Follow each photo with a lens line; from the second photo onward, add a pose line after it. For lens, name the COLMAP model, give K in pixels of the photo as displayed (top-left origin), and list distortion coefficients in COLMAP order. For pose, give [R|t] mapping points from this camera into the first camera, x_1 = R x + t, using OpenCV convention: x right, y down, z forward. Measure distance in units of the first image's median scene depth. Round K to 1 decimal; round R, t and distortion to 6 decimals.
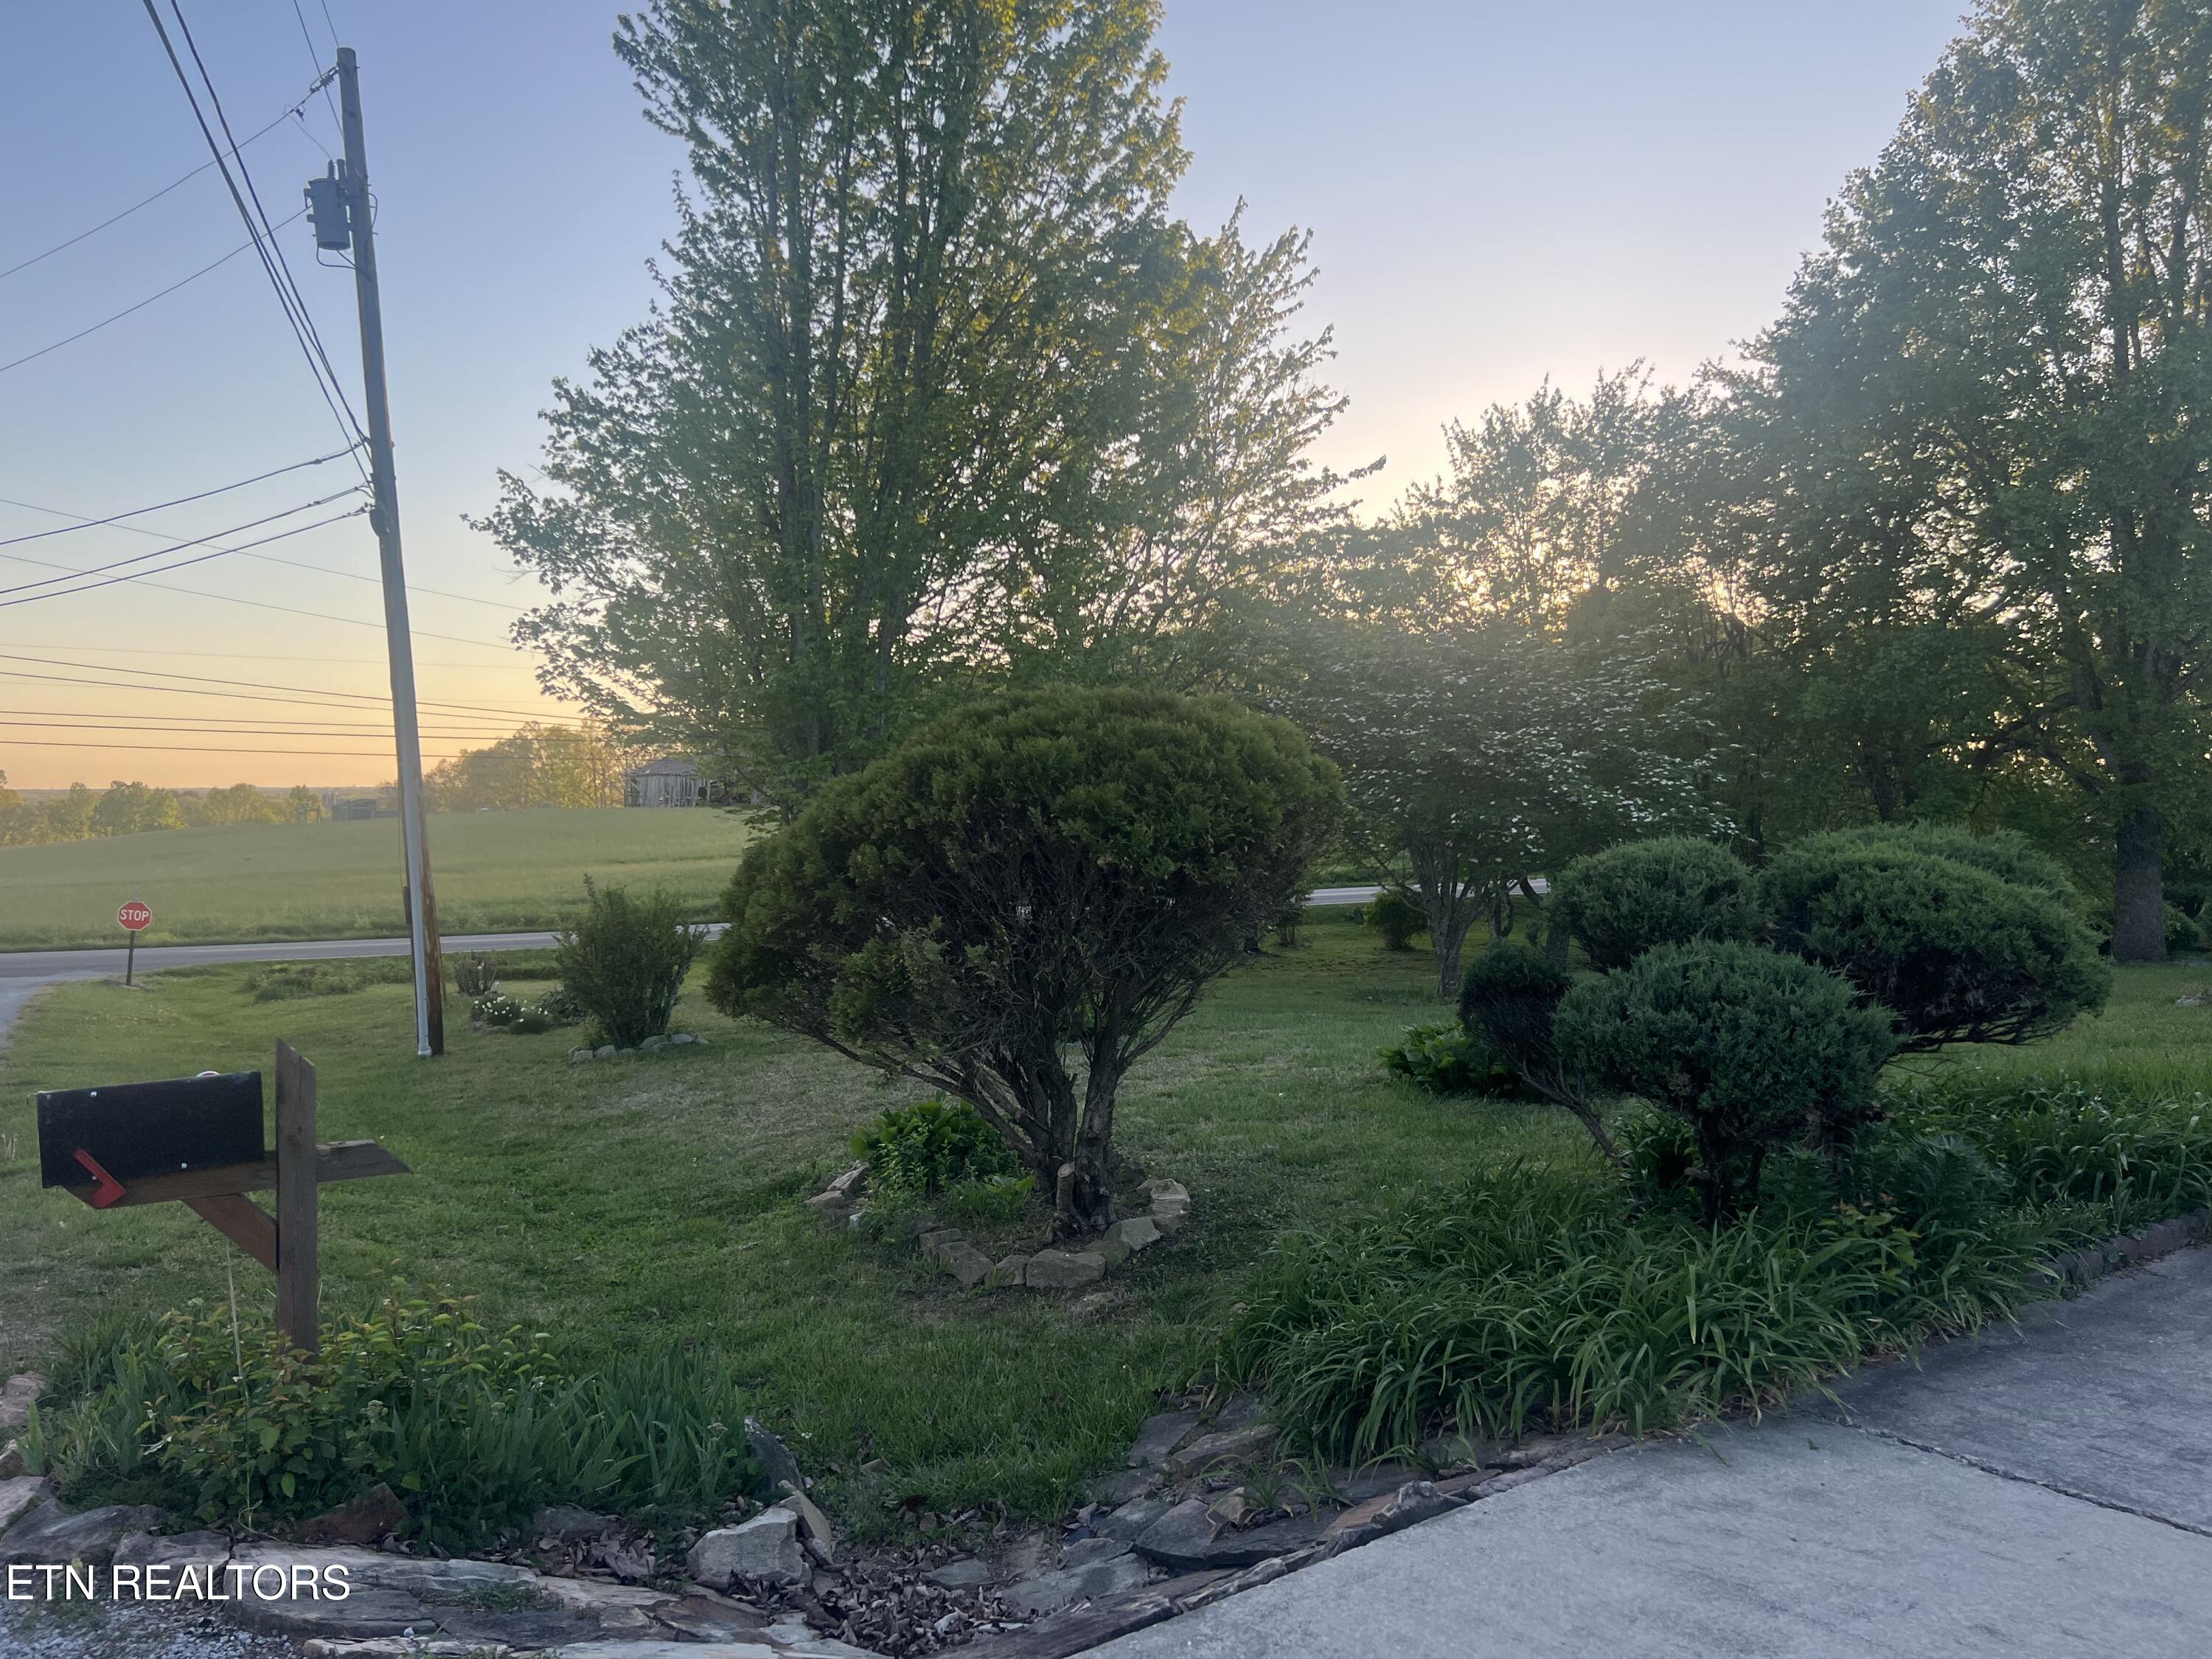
lens RADIAL K [[1665.5, 0, 1098.7], [0, 1665.5, 835.0], [0, 0, 1]] dist [0.034117, -0.046880]
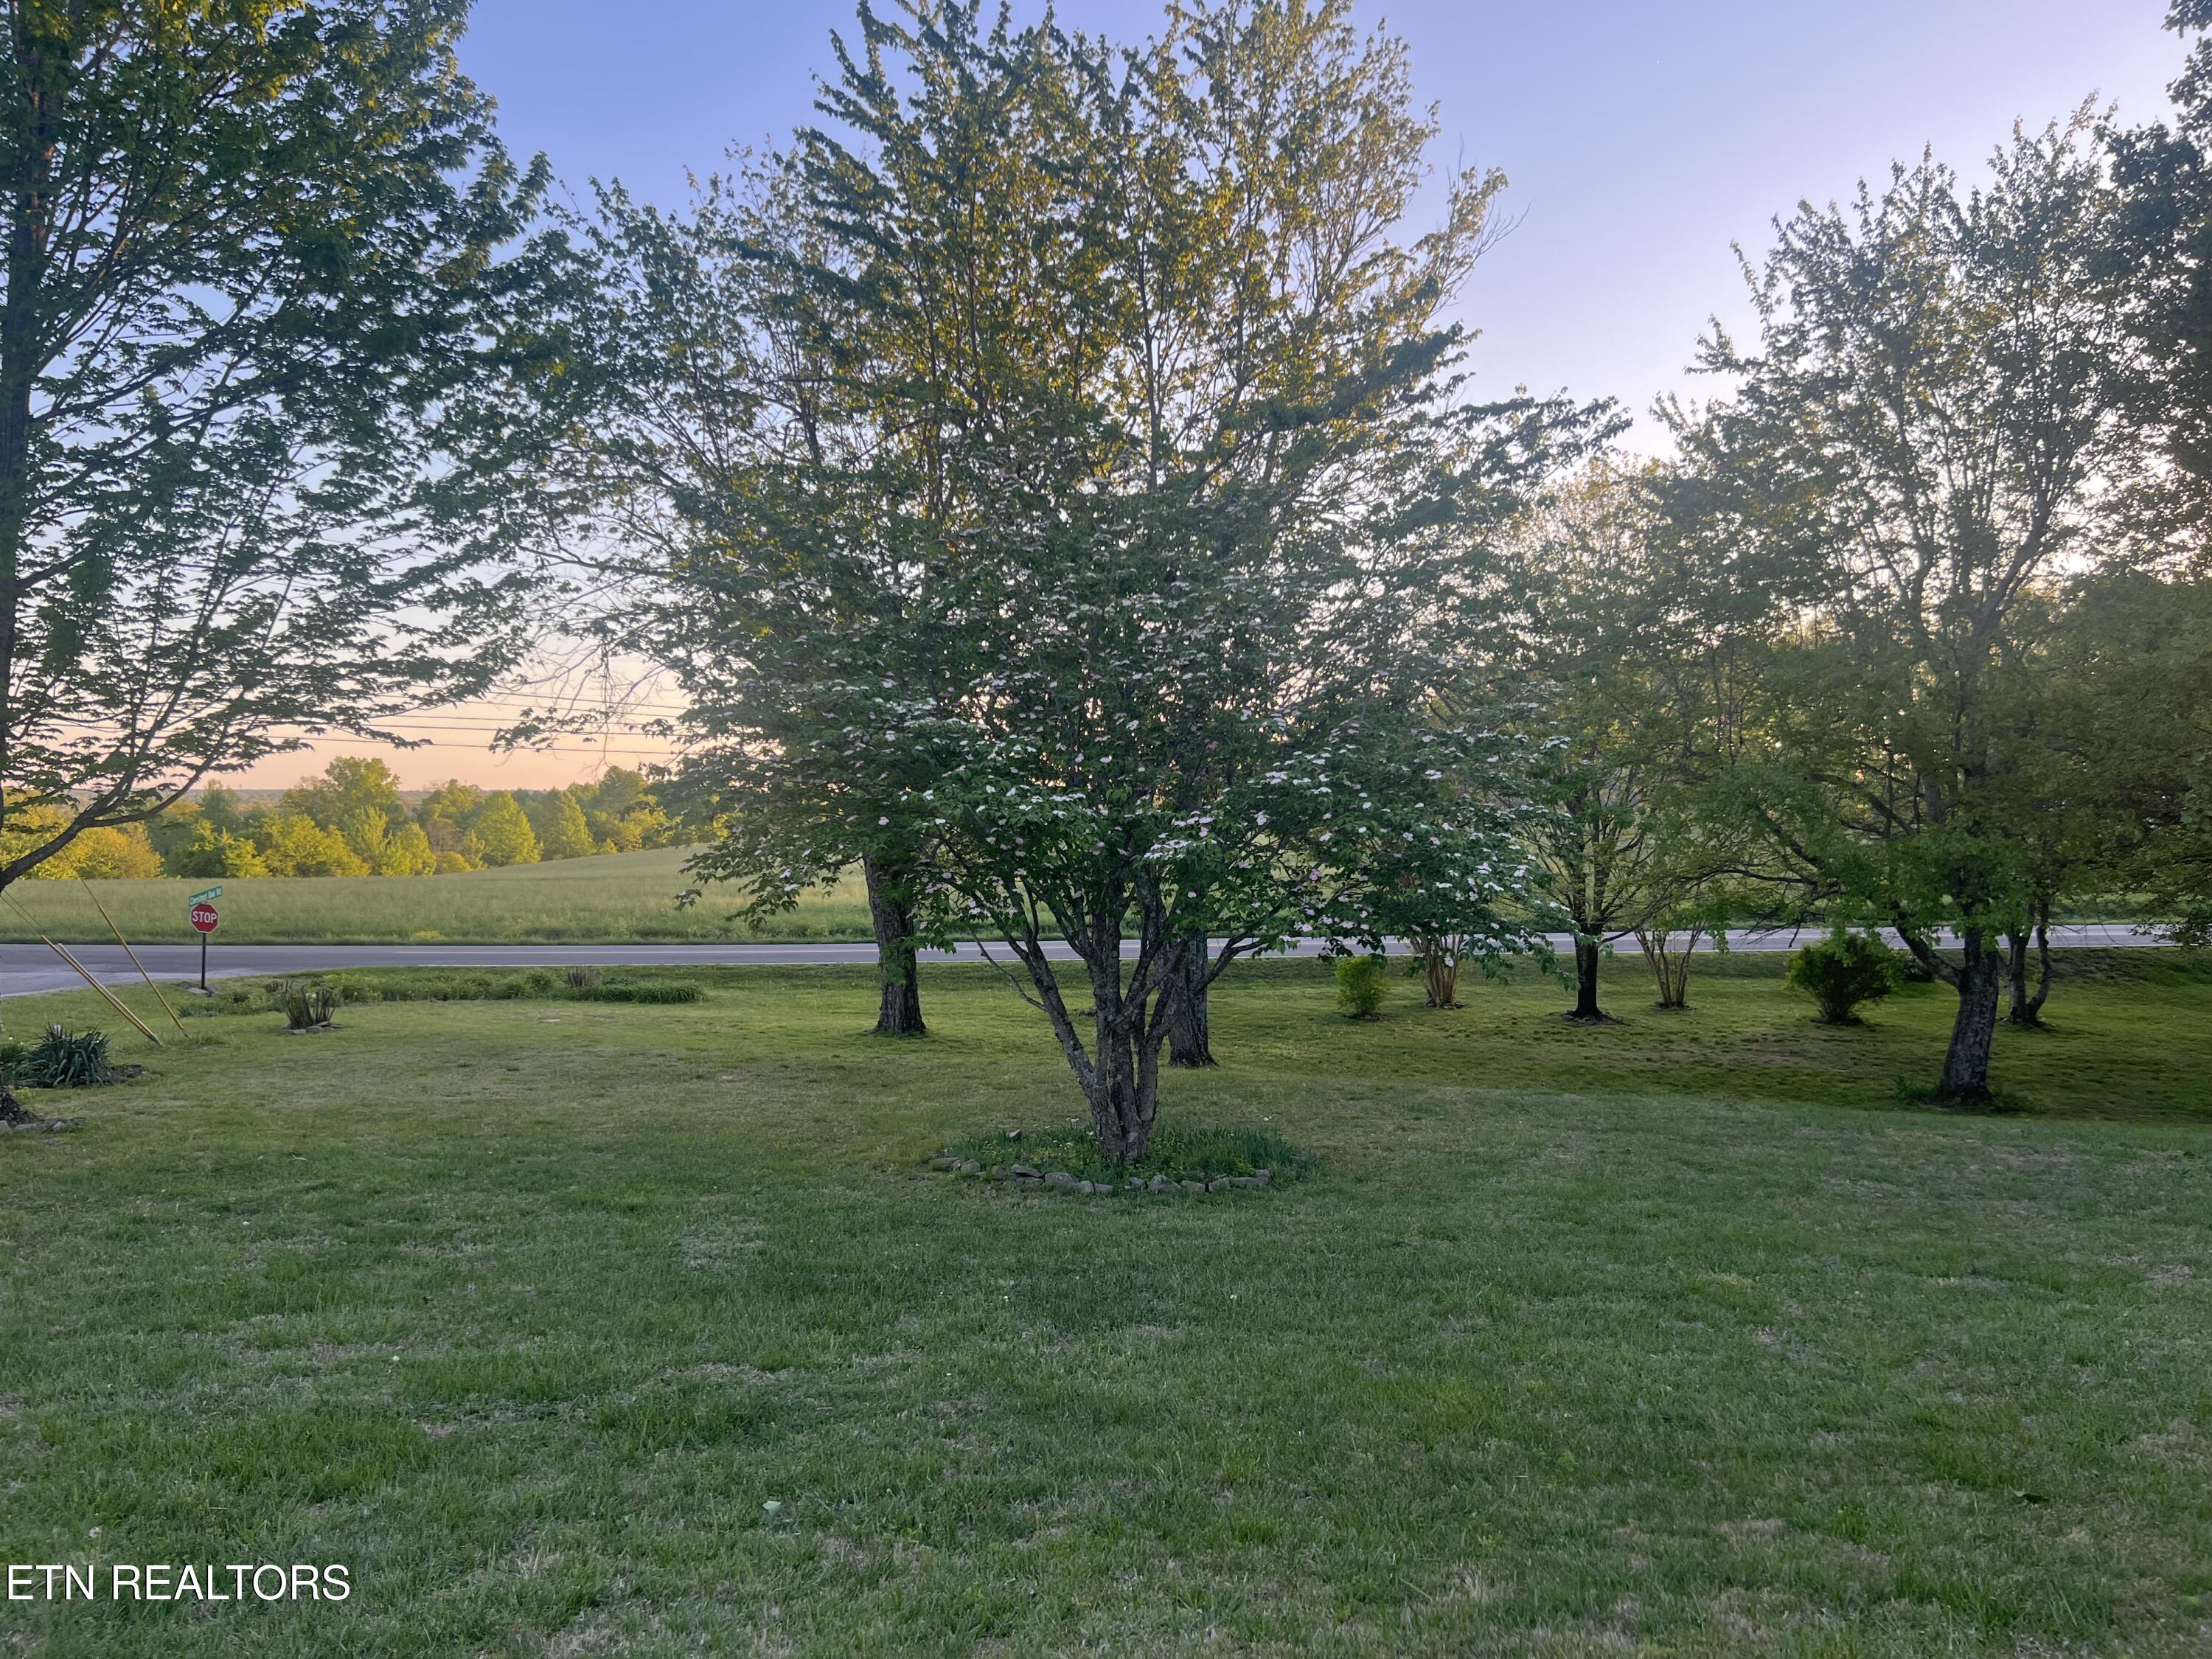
lens RADIAL K [[1665.5, 0, 1094.3], [0, 1665.5, 833.5], [0, 0, 1]] dist [0.034117, -0.046880]
pose [[0.899541, 0.014895, -0.436582, 0.317523], [-0.016027, 0.999871, 0.001091, -0.010825], [0.436542, 0.006015, 0.899664, 0.345768]]
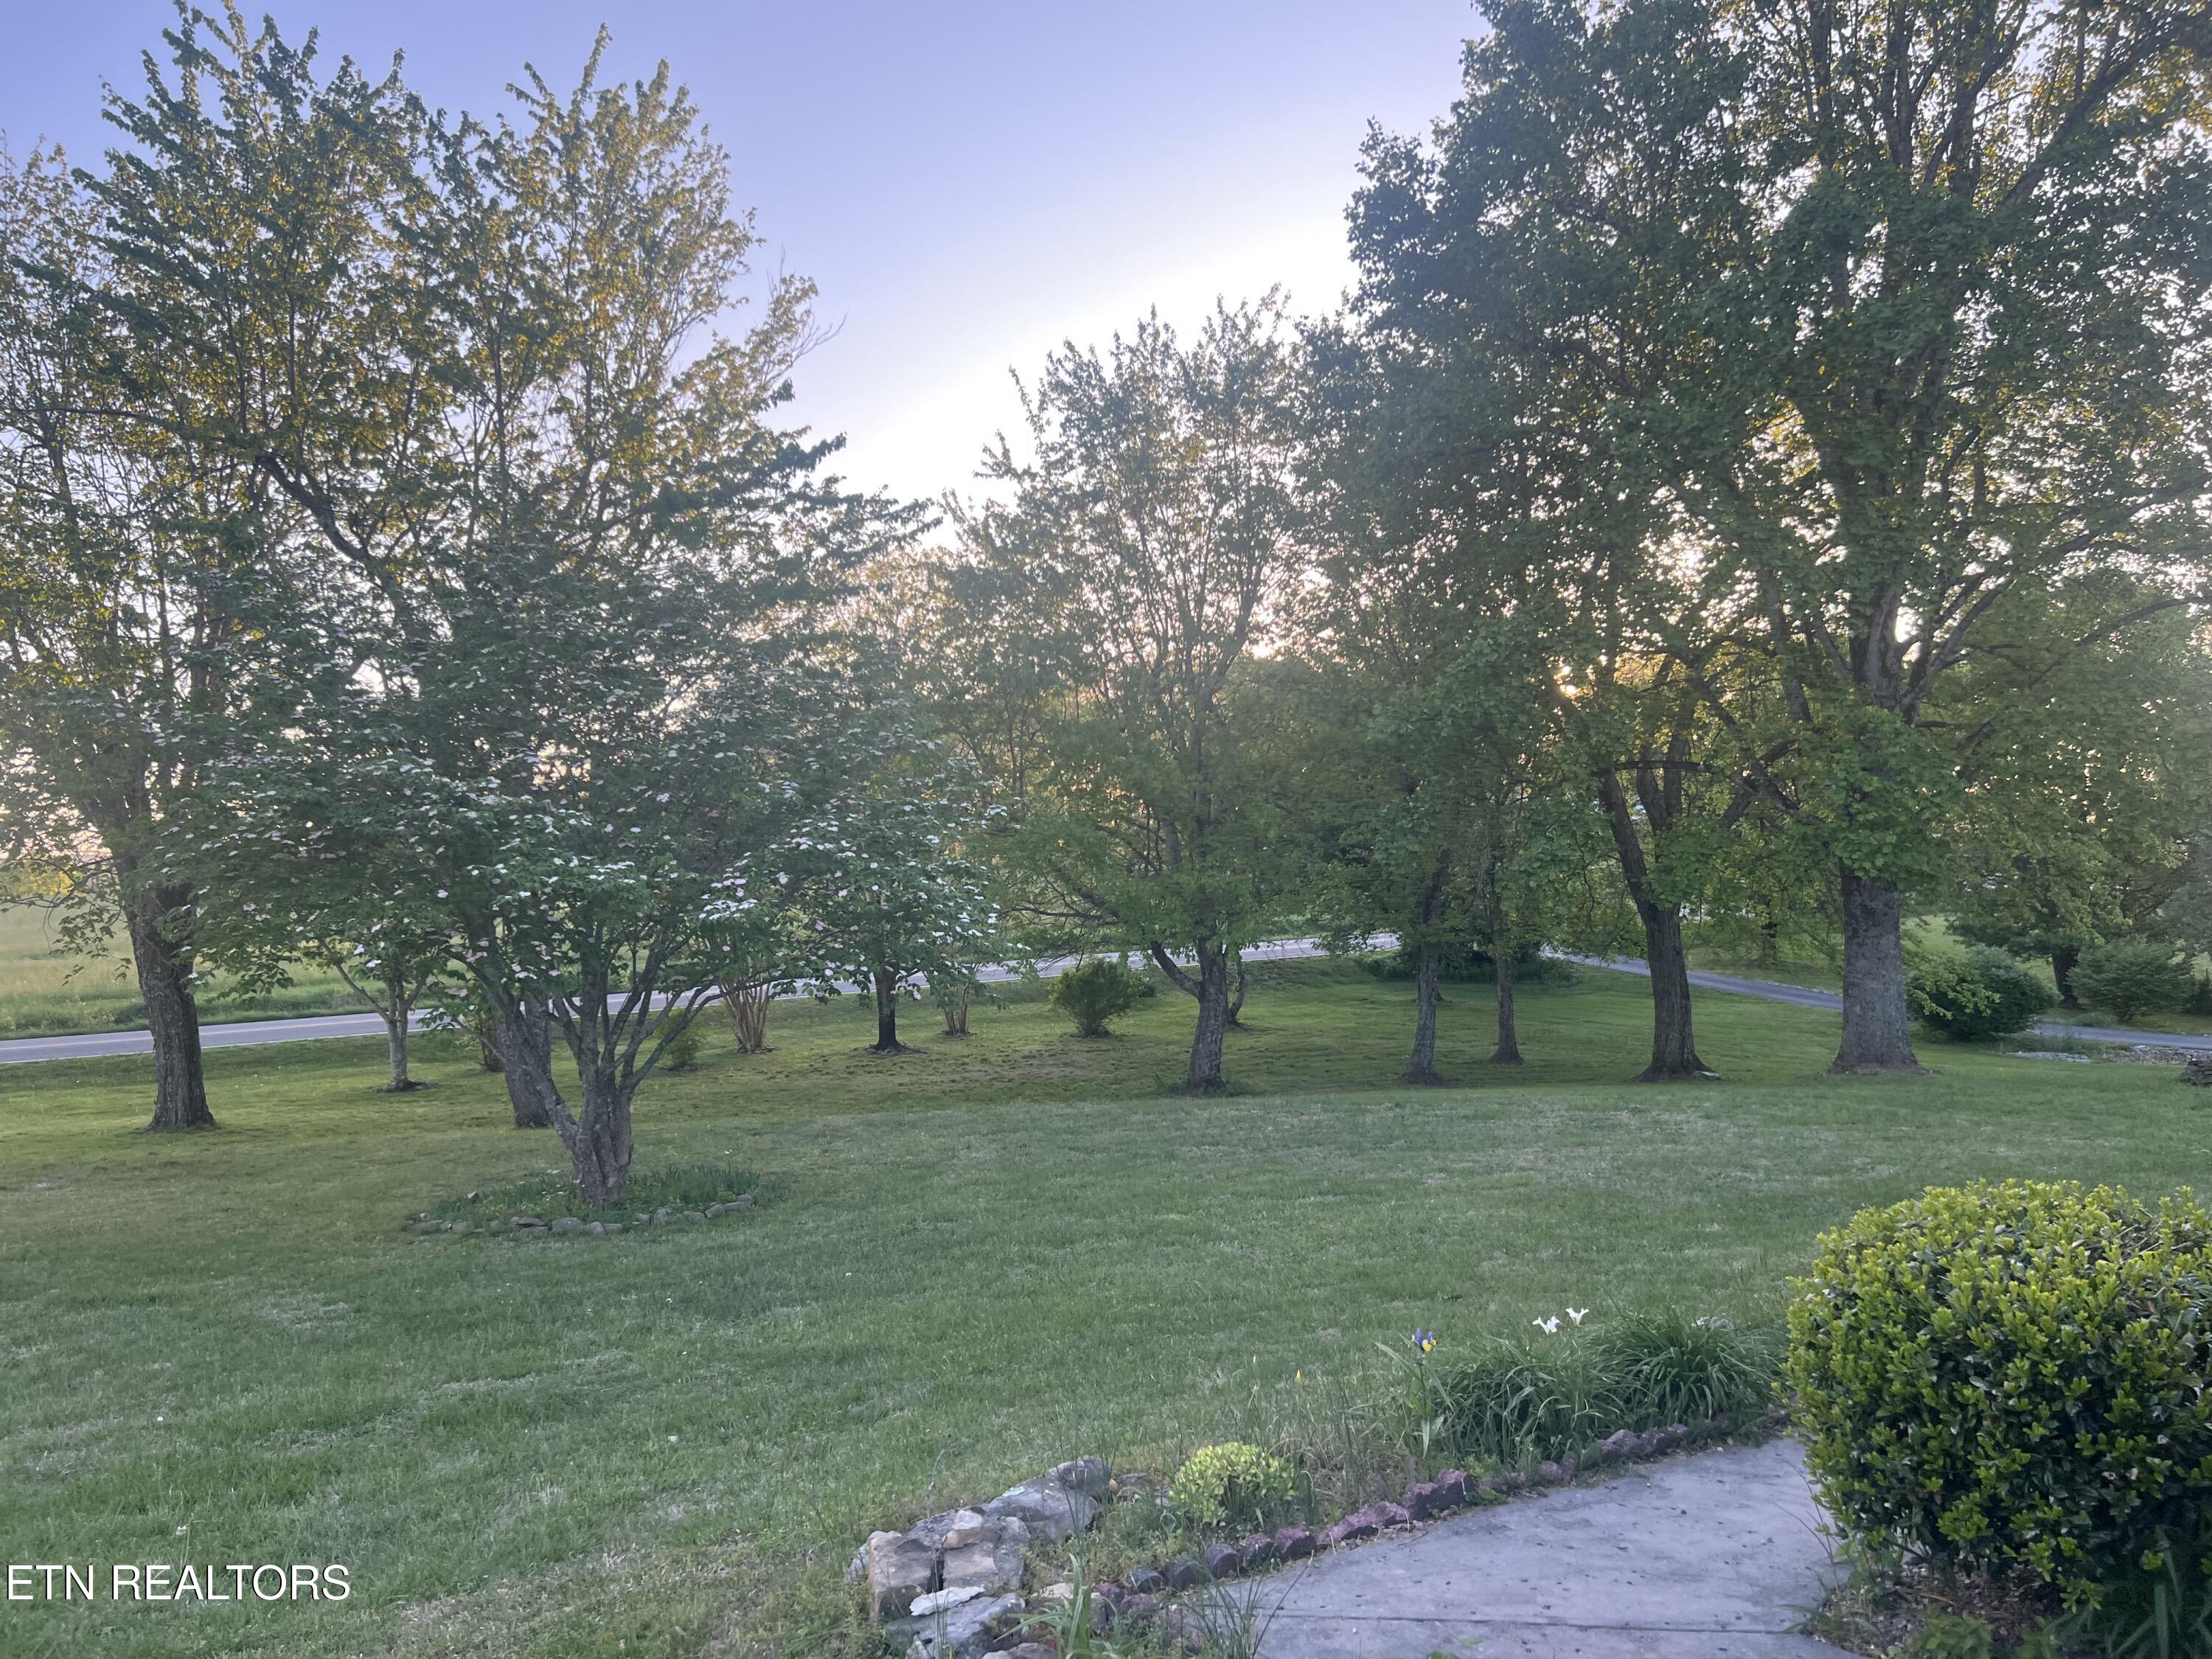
lens RADIAL K [[1665.5, 0, 1113.4], [0, 1665.5, 853.2], [0, 0, 1]] dist [0.034117, -0.046880]
pose [[0.999609, -0.019449, 0.020086, 0.272509], [0.019788, 0.999662, -0.016855, -0.011870], [-0.019752, 0.017246, 0.999656, 0.276657]]
